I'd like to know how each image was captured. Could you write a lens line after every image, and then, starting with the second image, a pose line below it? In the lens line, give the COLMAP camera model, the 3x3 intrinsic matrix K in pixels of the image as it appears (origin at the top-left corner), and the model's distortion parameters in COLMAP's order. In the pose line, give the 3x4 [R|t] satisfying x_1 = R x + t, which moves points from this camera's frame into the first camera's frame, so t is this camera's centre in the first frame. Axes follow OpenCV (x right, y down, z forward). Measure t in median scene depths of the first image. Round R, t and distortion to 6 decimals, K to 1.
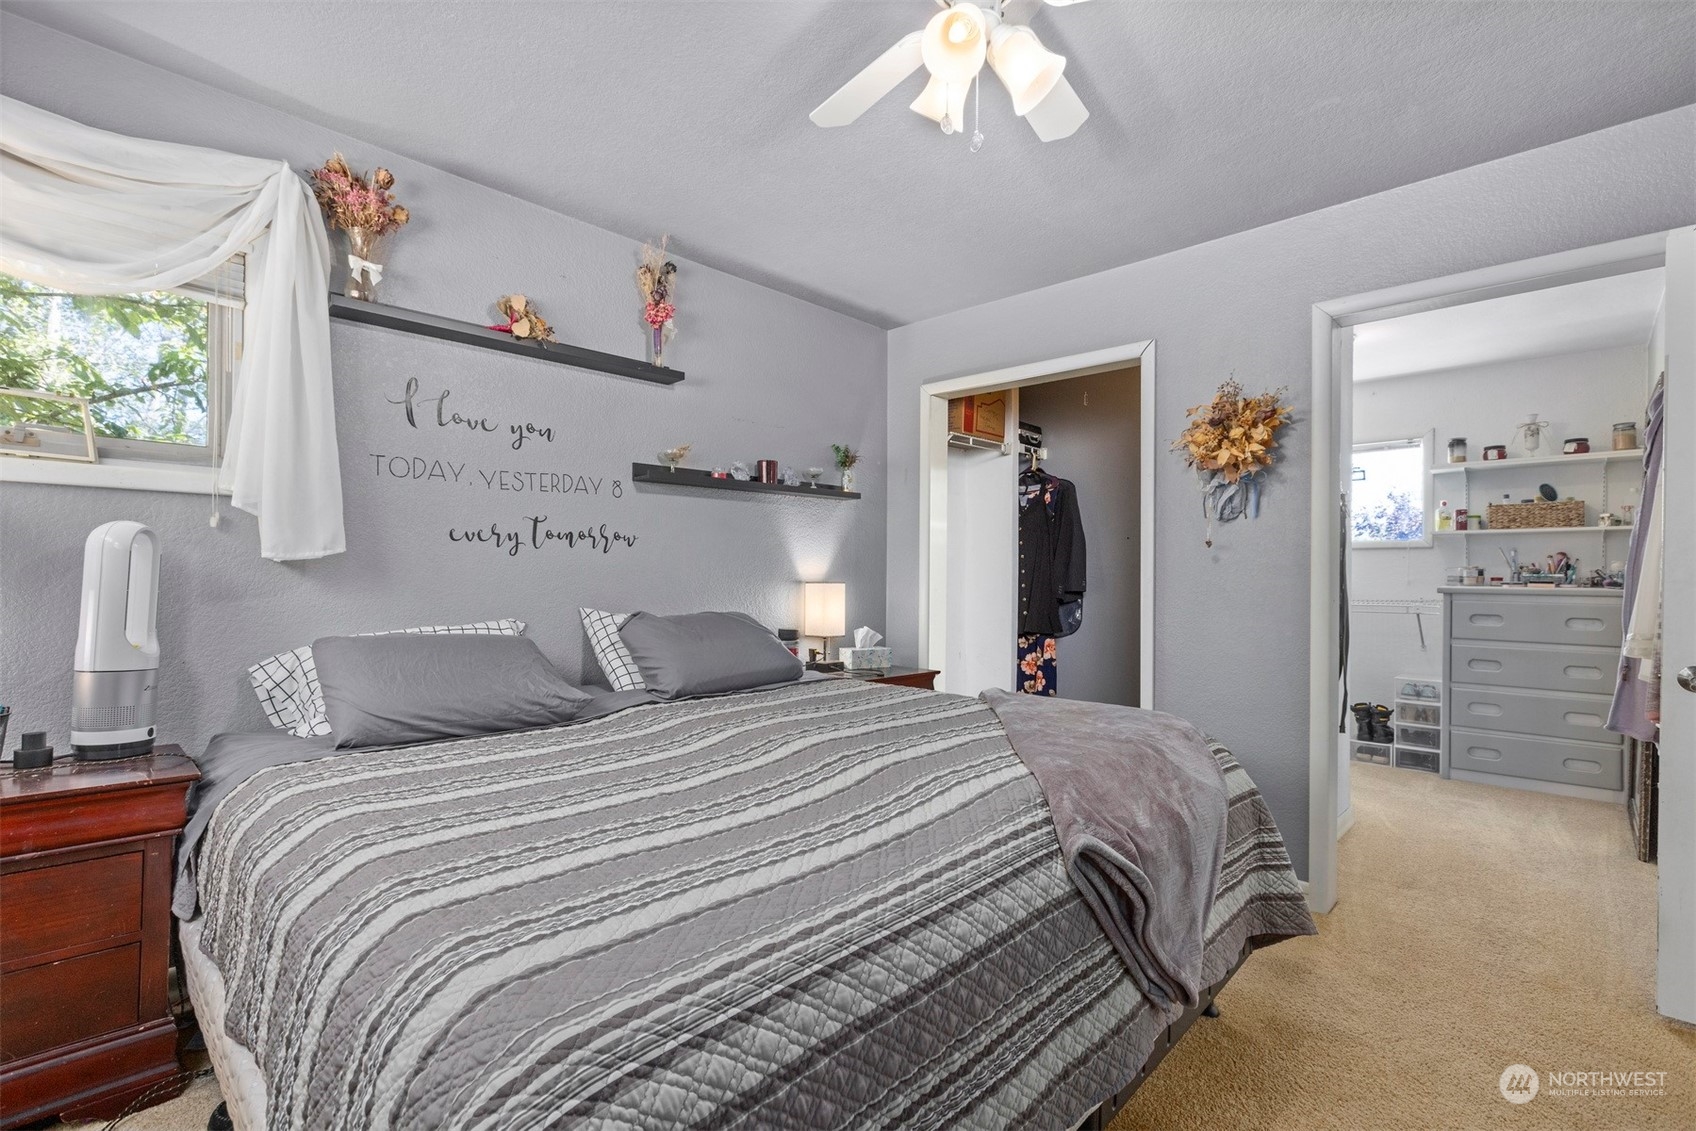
lens RADIAL K [[777.0, 0, 852.6], [0, 777.0, 578.1], [0, 0, 1]] dist [0.003411, 0.000140]
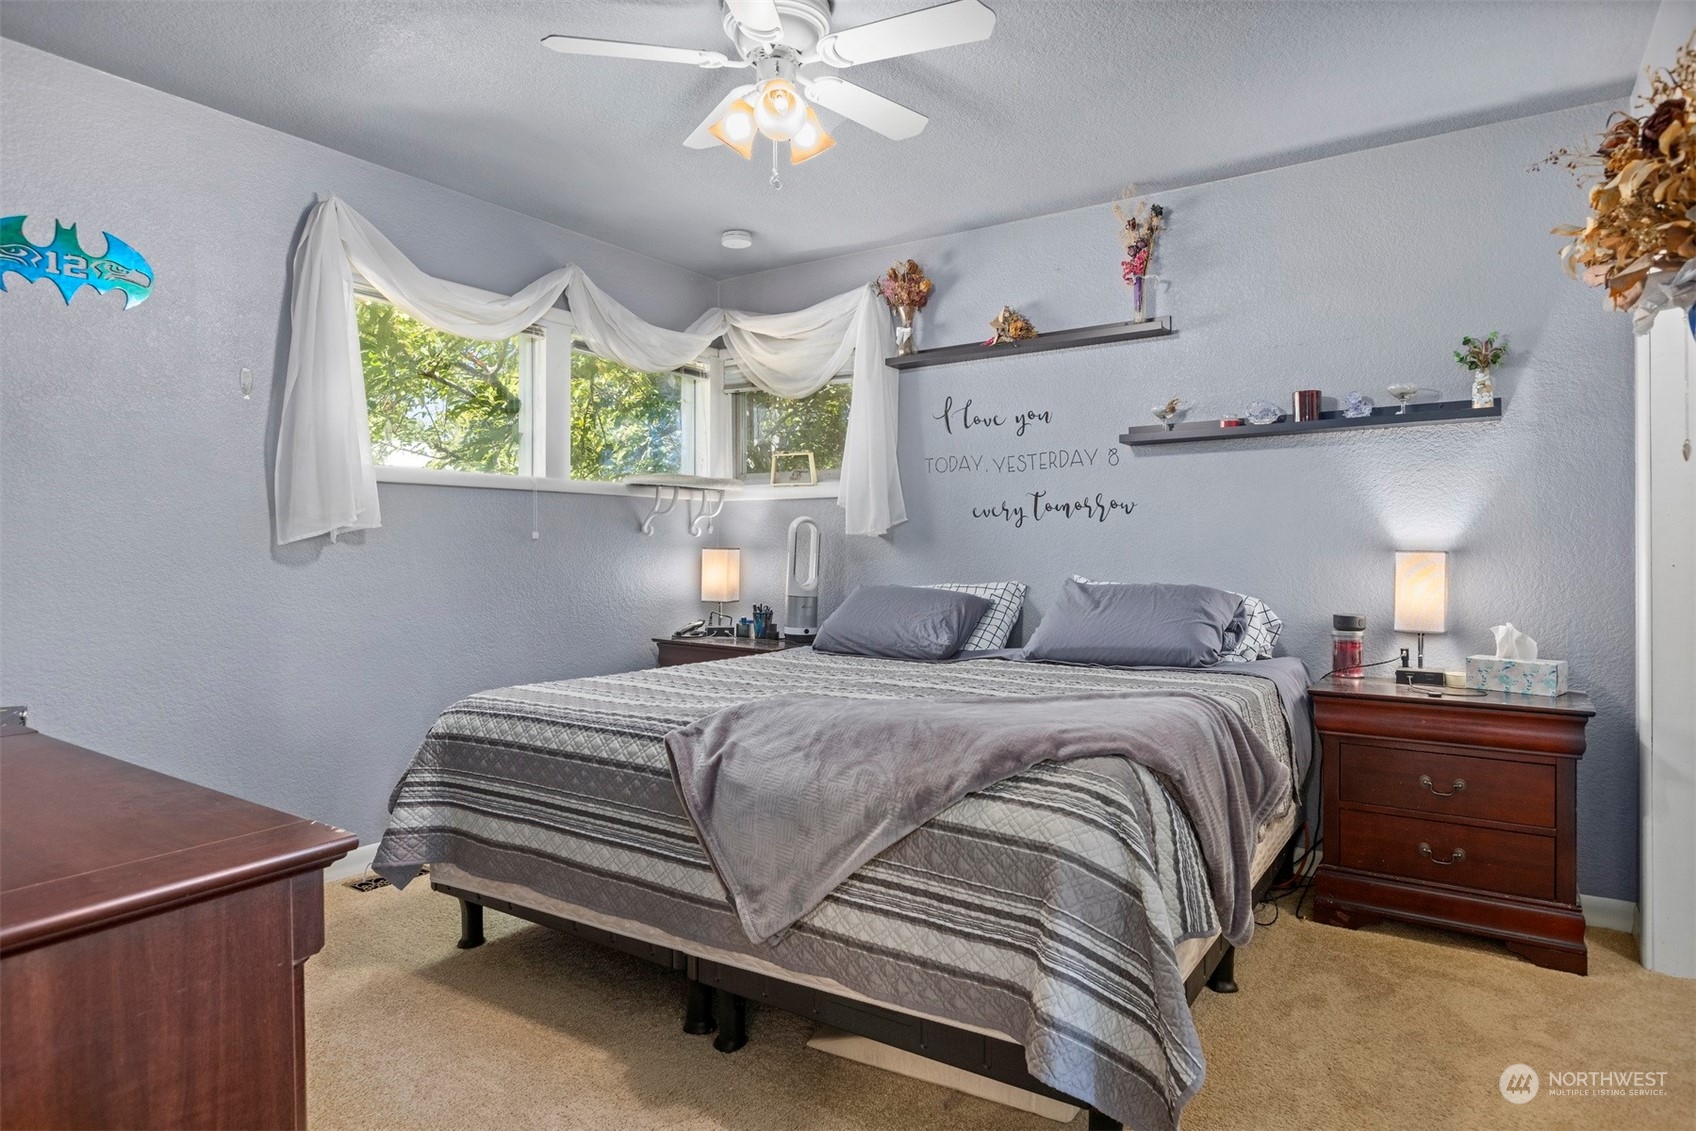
lens RADIAL K [[1036.6, 0, 852.1], [0, 1036.6, 553.8], [0, 0, 1]] dist [-0.008355, 0.004649]
pose [[0.138865, -0.000483, -0.990311, 0.999519], [-0.001684, 0.999998, -0.000723, 0.011447], [0.990310, 0.001768, 0.138864, 0.502524]]
